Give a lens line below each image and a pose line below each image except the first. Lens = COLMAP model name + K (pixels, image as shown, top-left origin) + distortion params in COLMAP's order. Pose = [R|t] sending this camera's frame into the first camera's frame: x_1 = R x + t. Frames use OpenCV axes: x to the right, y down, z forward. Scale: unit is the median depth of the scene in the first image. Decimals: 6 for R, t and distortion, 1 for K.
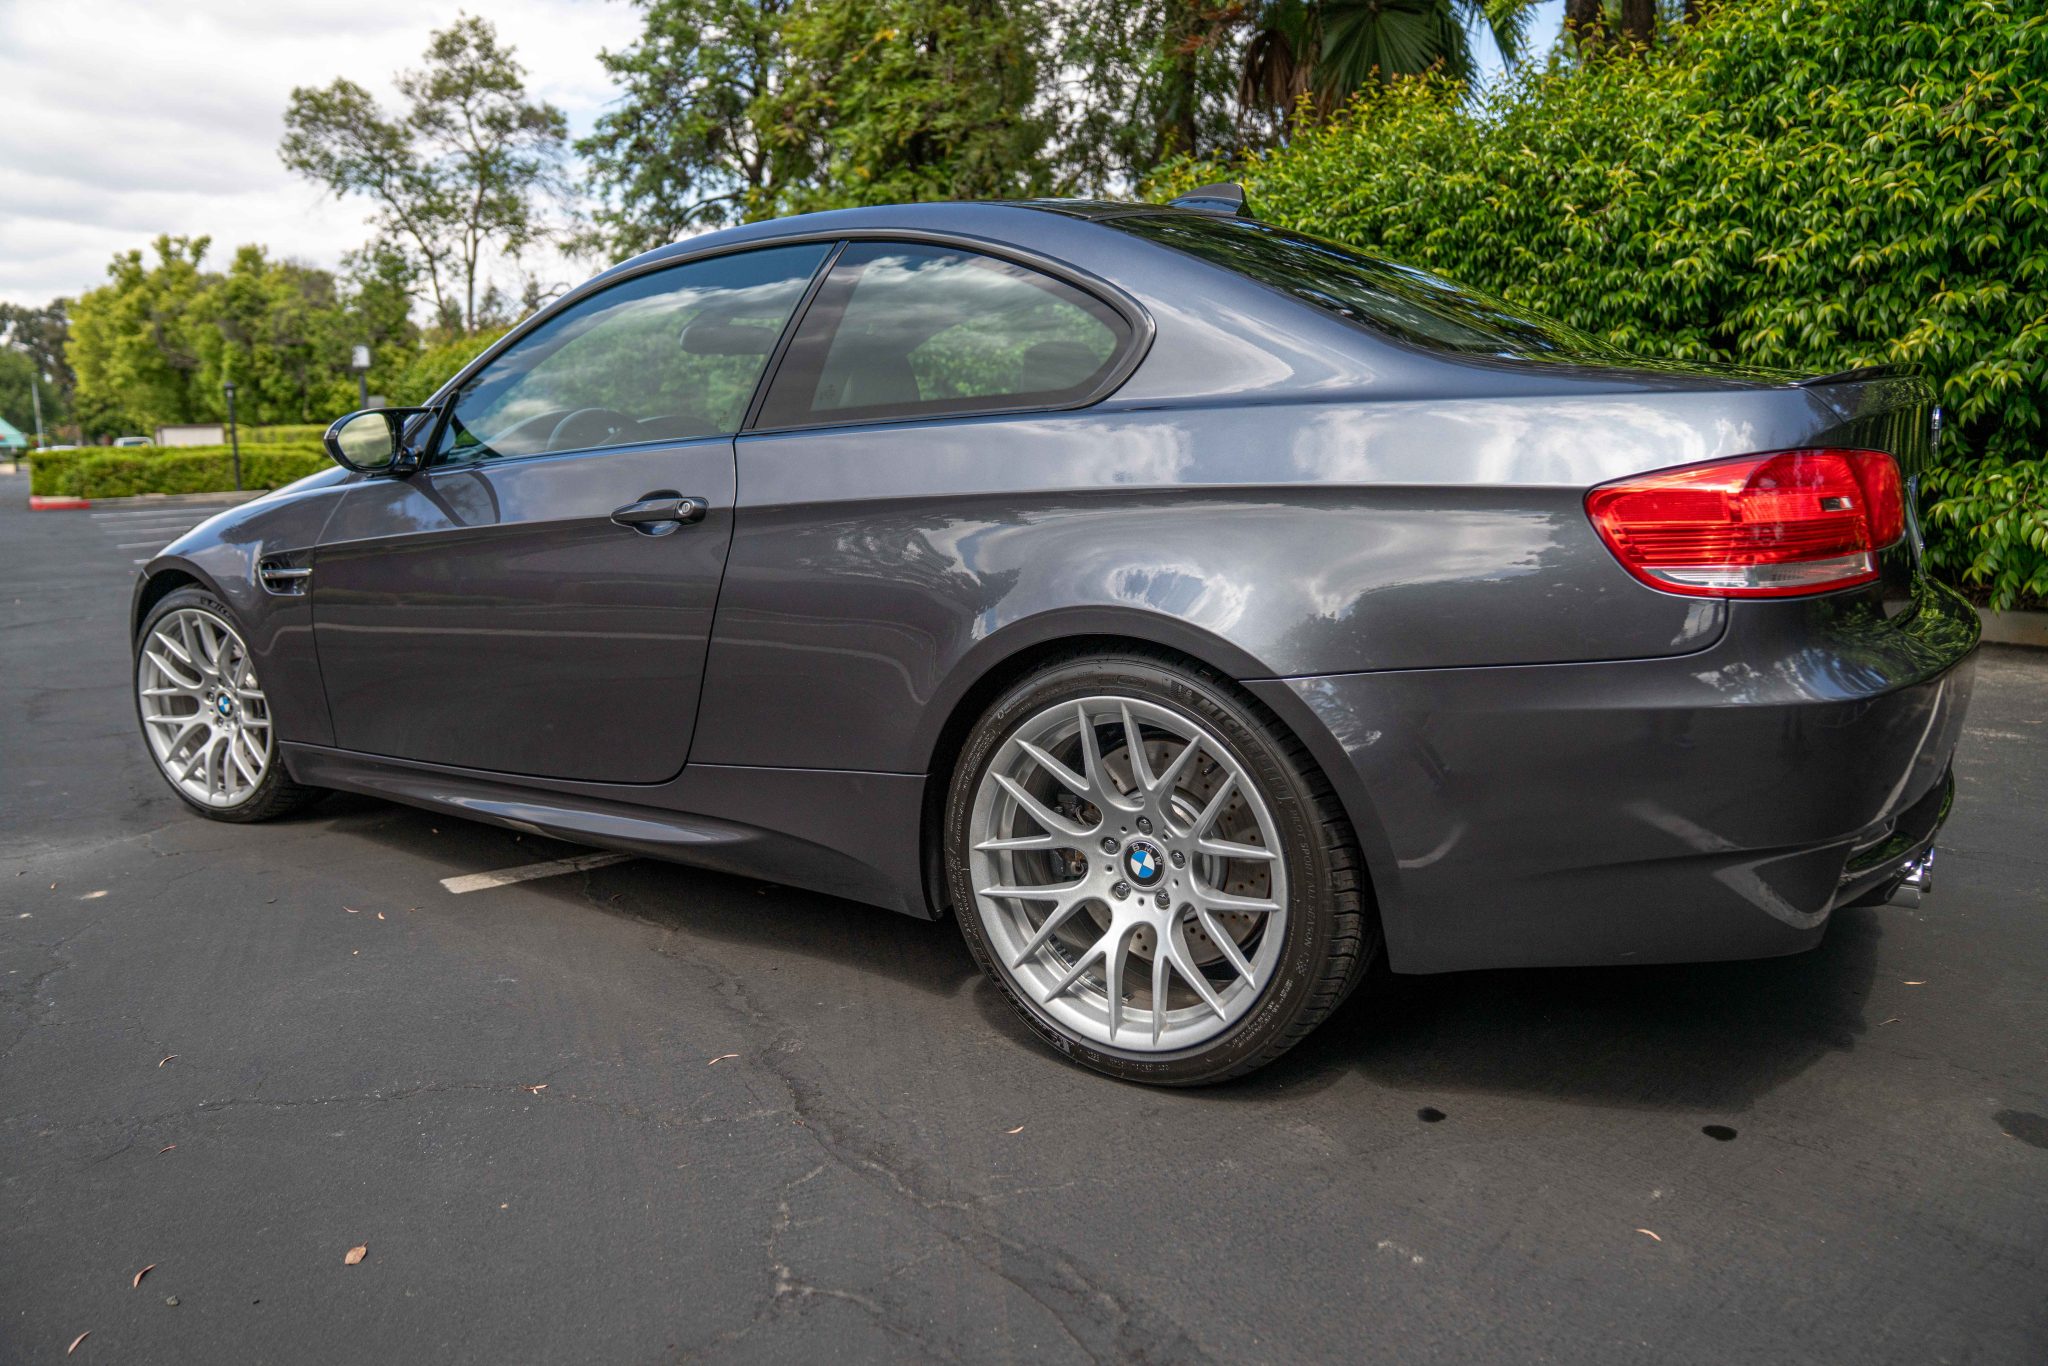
lens RADIAL K [[1422.1, 0, 1011.5], [0, 1422.1, 703.1], [0, 0, 1]] dist [-0.087951, 0.037019]
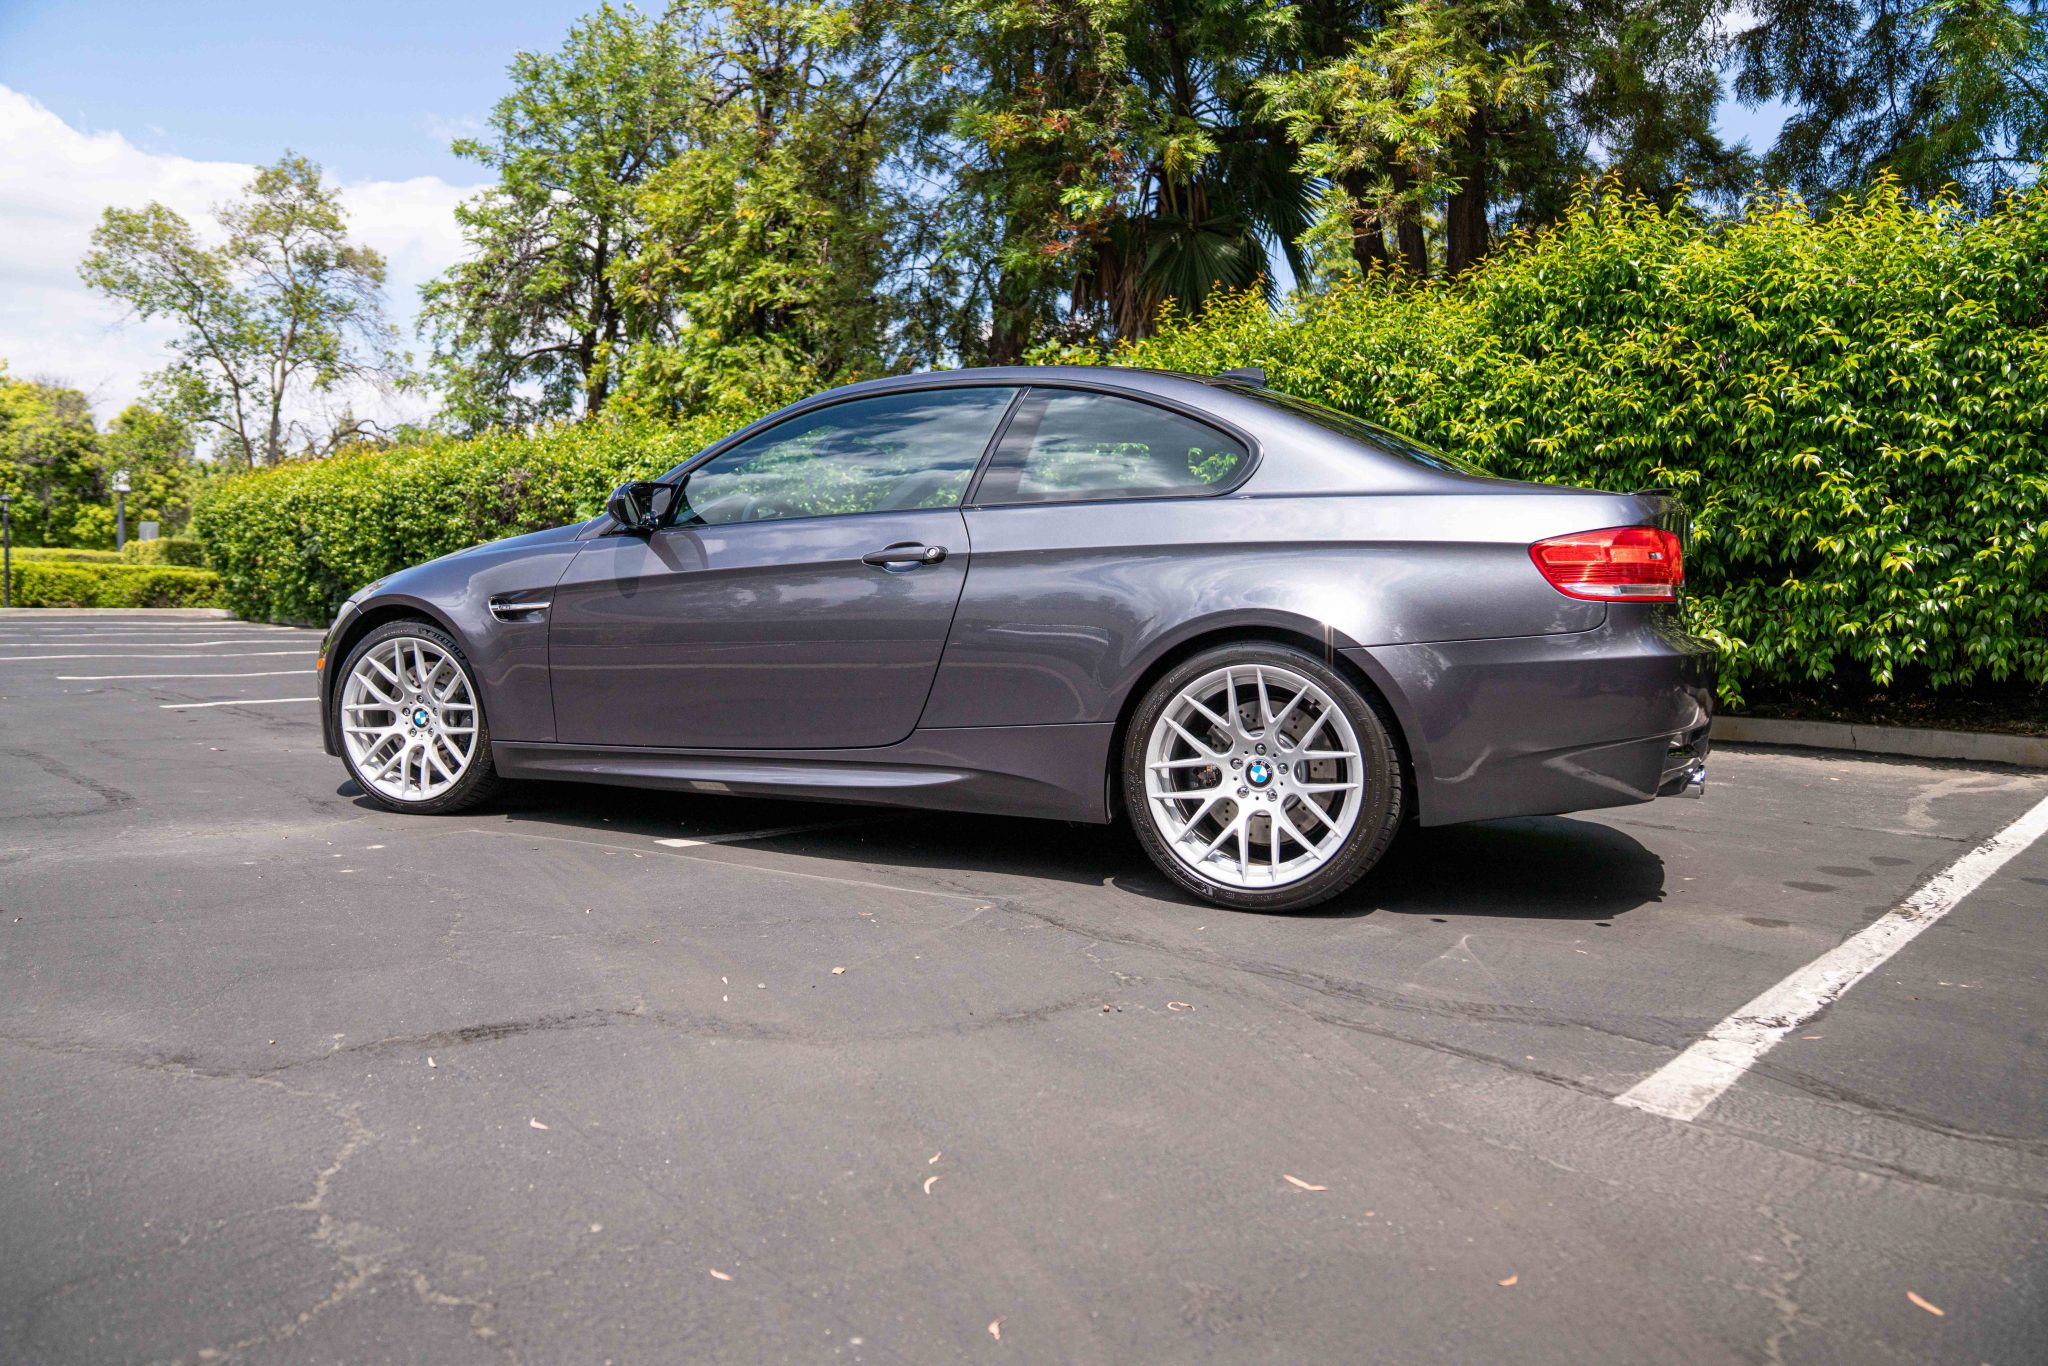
lens RADIAL K [[1422.1, 0, 1020.9], [0, 1422.1, 686.0], [0, 0, 1]] dist [-0.087951, 0.037019]
pose [[0.983318, 0.030030, 0.179398, -0.171954], [-0.006848, 0.991690, -0.128470, 0.082535], [-0.181766, 0.125098, 0.975352, -0.198792]]
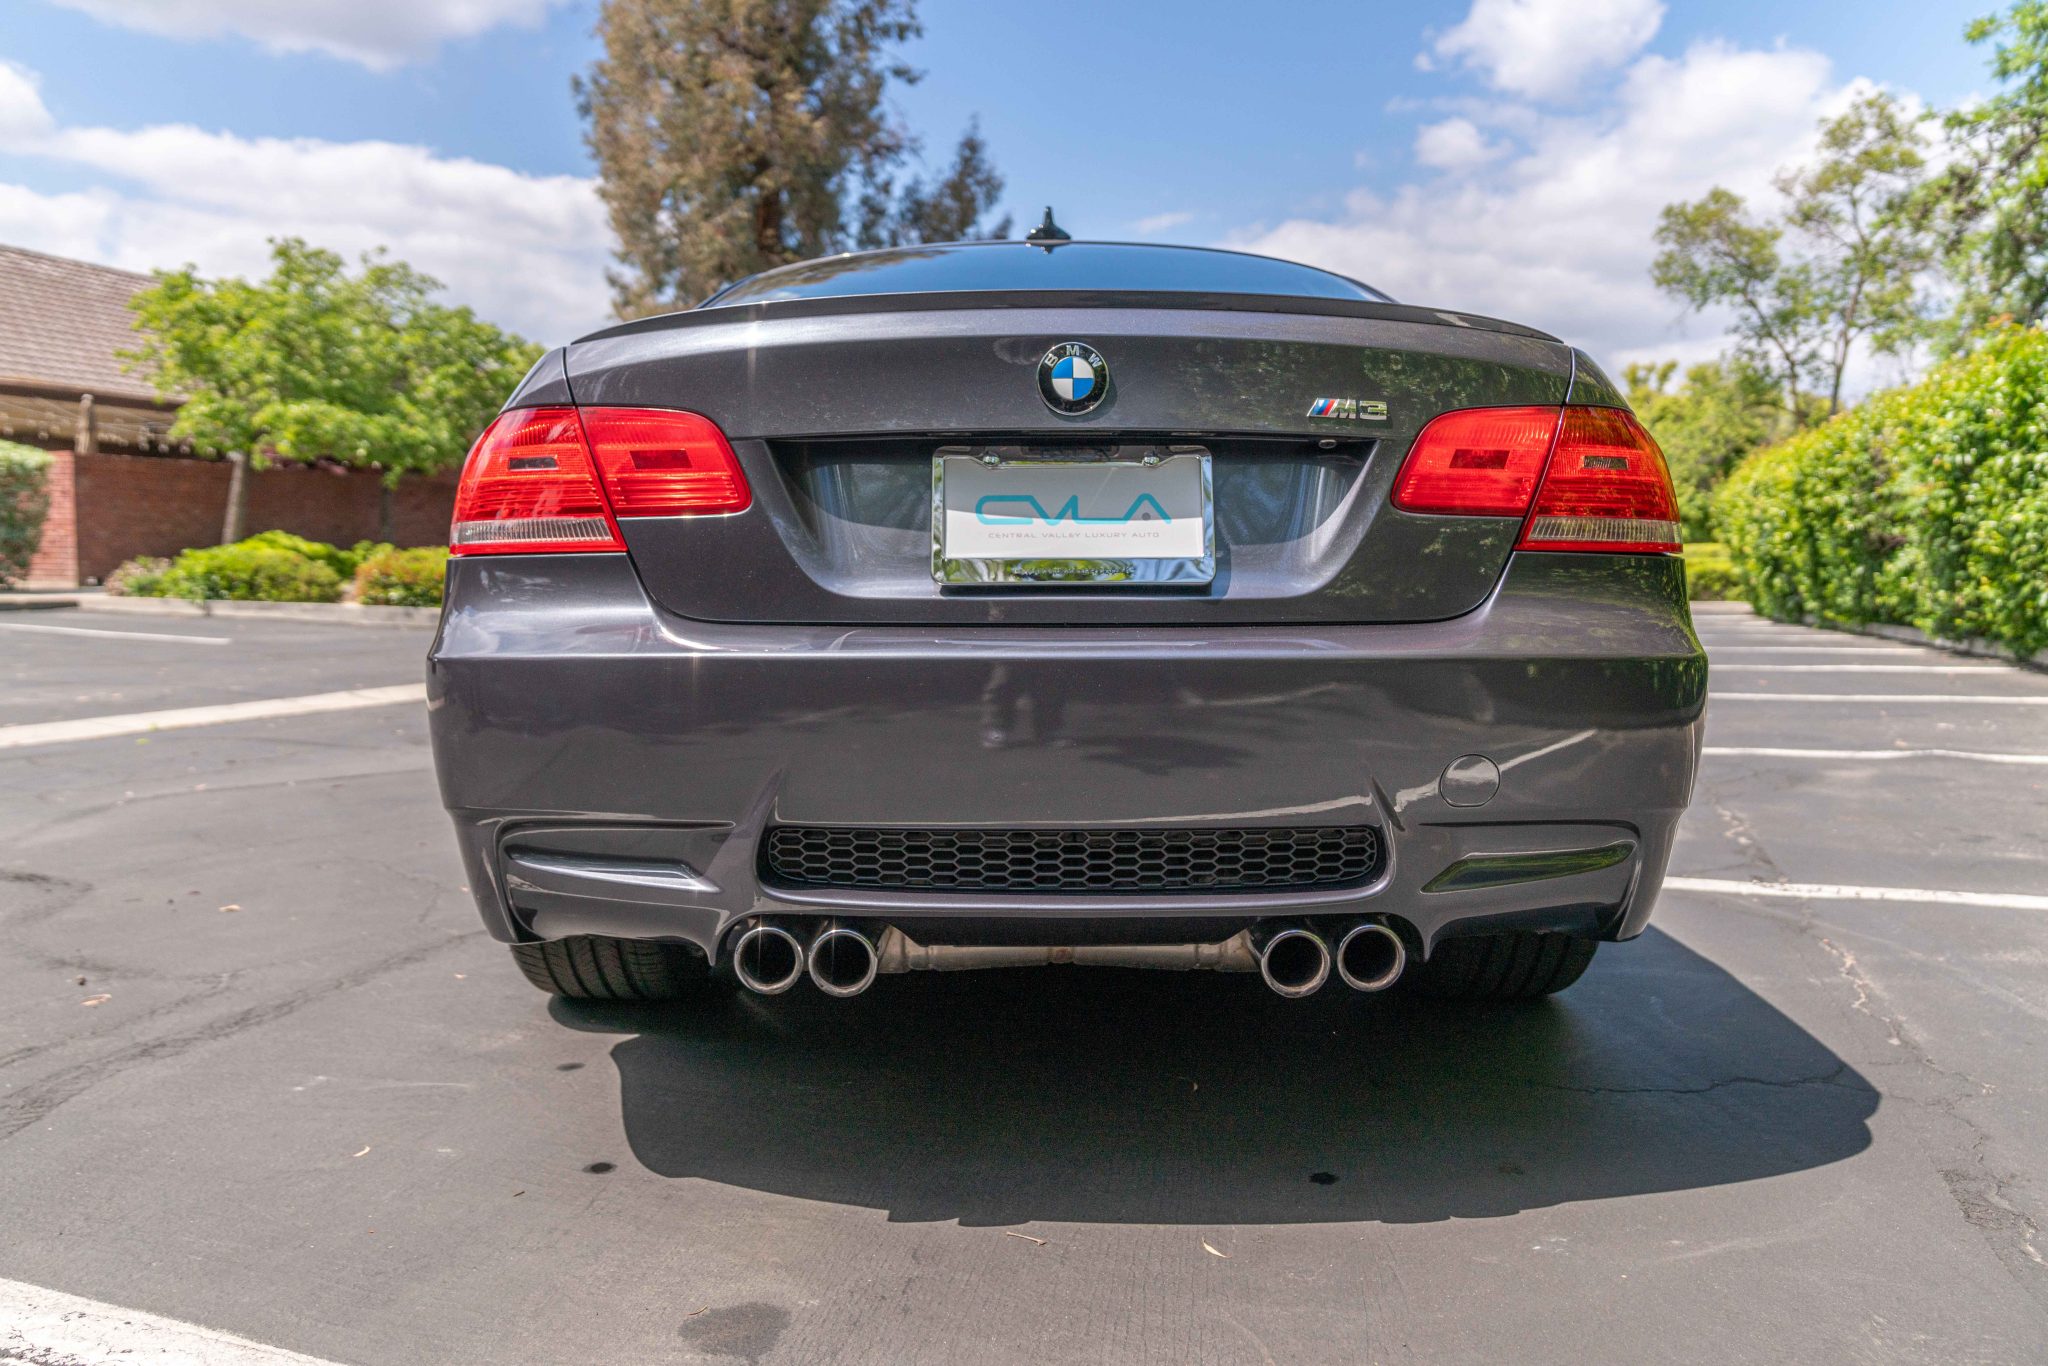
lens RADIAL K [[1444.7, 0, 944.9], [0, 1444.7, 775.1], [0, 0, 1]] dist [-0.114168, 0.065592]
pose [[0.532783, 0.128562, -0.836429, 0.469605], [-0.160000, 0.985869, 0.049615, -0.010324], [0.830989, 0.107395, 0.545824, 0.220416]]
